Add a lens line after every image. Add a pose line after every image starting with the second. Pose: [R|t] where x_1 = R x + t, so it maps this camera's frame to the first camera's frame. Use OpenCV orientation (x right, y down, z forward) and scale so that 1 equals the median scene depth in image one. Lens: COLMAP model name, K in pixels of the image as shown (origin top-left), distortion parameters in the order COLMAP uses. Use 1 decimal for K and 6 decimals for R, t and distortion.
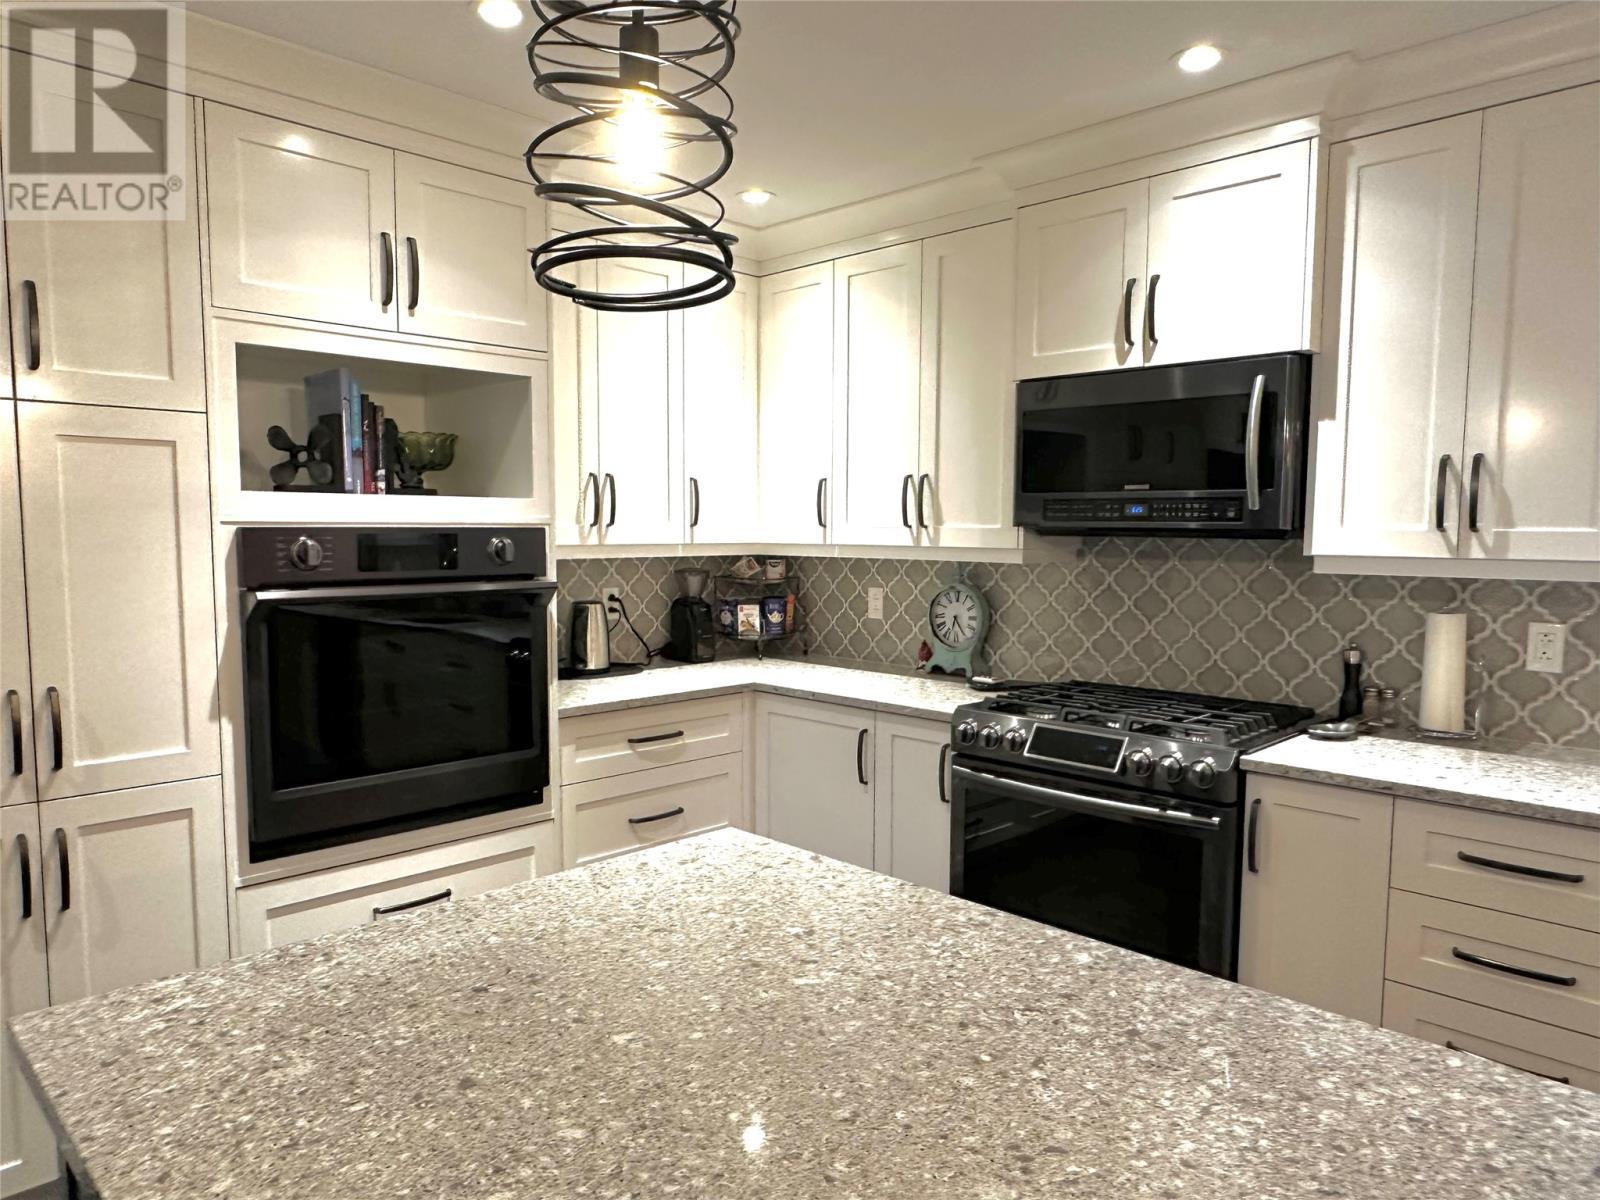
lens RADIAL K [[1048.3, 0, 794.7], [0, 1048.3, 611.0], [0, 0, 1]] dist [-0.006979, -0.000376]
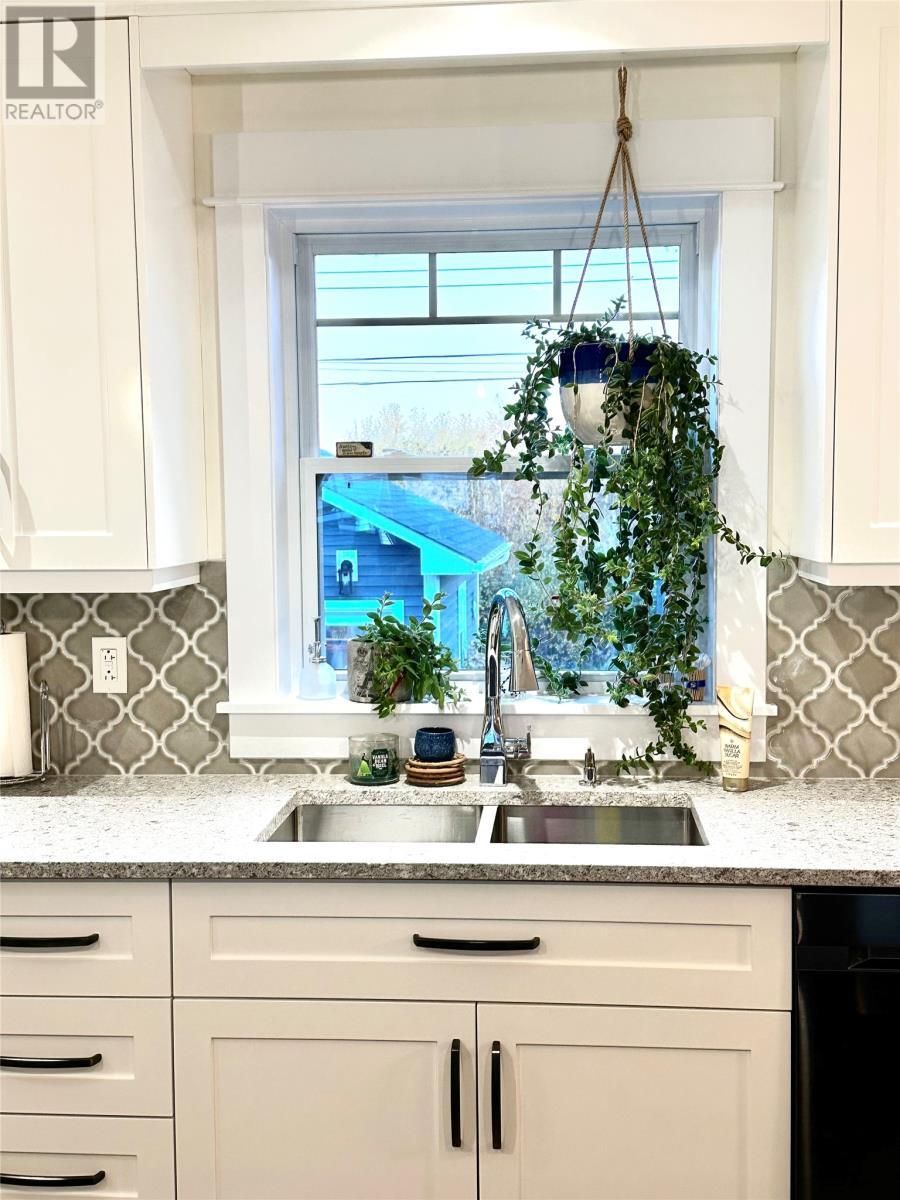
lens RADIAL K [[1345.8, 0, 453.9], [0, 1345.8, 607.4], [0, 0, 1]] dist [0.124829, 0.000000]
pose [[0.776314, -0.068227, 0.626643, 0.224961], [0.068129, 0.997383, 0.024190, -0.020152], [-0.626654, 0.023914, 0.778931, -0.063111]]
